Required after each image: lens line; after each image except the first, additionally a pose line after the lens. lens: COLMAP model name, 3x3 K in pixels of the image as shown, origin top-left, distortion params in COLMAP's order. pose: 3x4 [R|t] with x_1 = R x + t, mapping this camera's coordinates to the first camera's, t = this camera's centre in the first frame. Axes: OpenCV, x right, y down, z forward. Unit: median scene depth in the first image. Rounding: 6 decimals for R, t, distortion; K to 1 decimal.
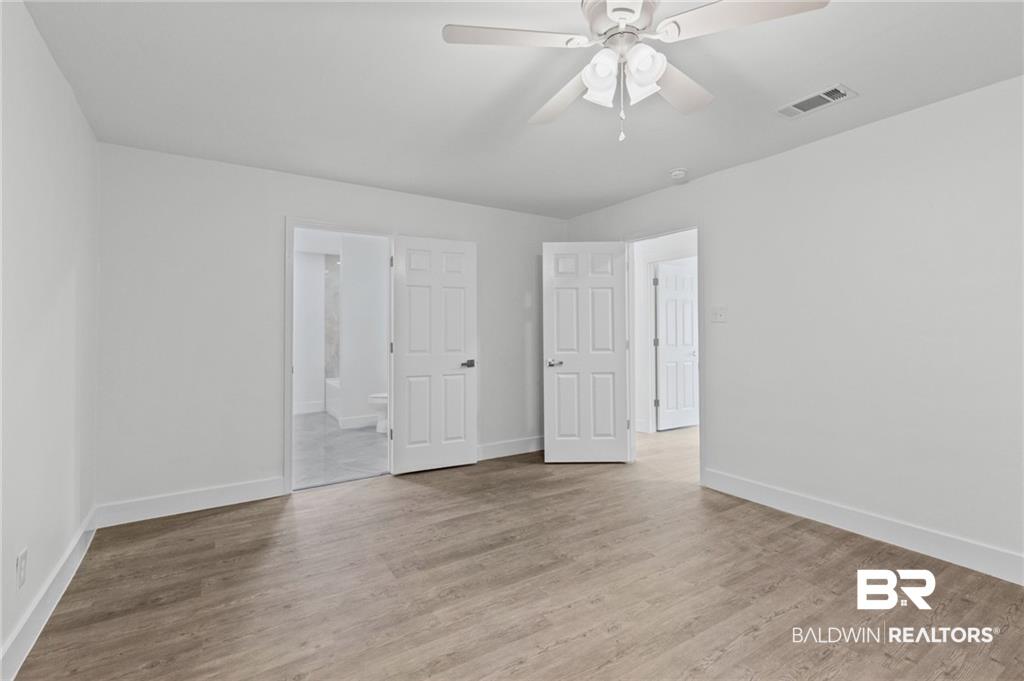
lens RADIAL K [[467.7, 0, 515.6], [0, 467.7, 331.7], [0, 0, 1]] dist [0.001964, 0.000399]
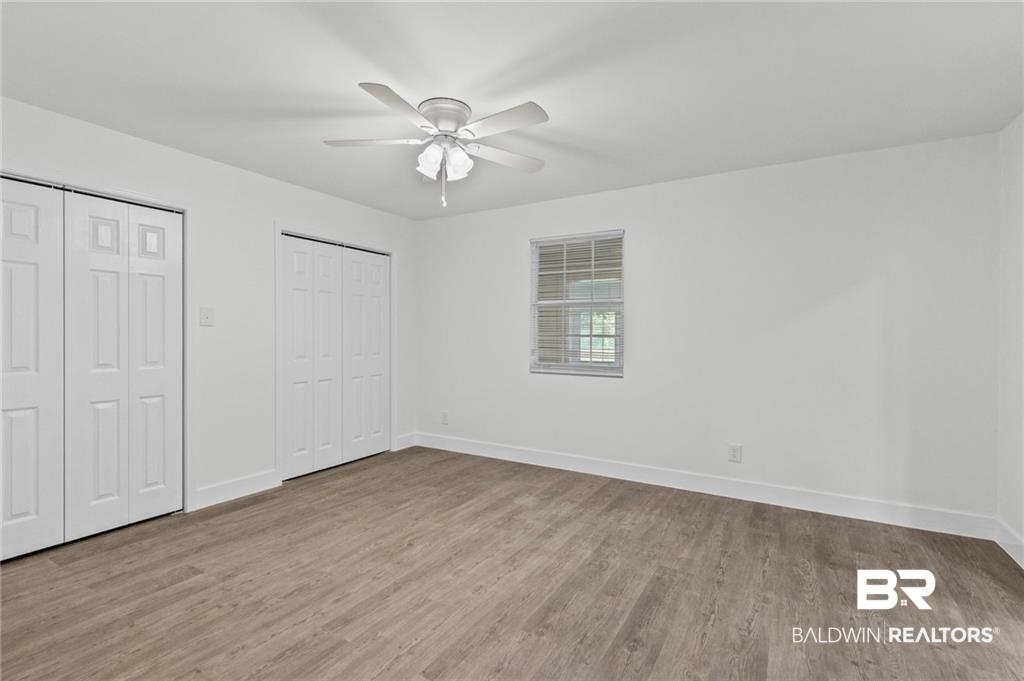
lens RADIAL K [[467.7, 0, 515.6], [0, 467.7, 331.7], [0, 0, 1]] dist [0.001964, 0.000399]
pose [[-0.895021, -0.000416, -0.446025, 0.565304], [0.000850, 0.999996, -0.002640, -0.006319], [0.446024, -0.002742, -0.895017, 1.971920]]
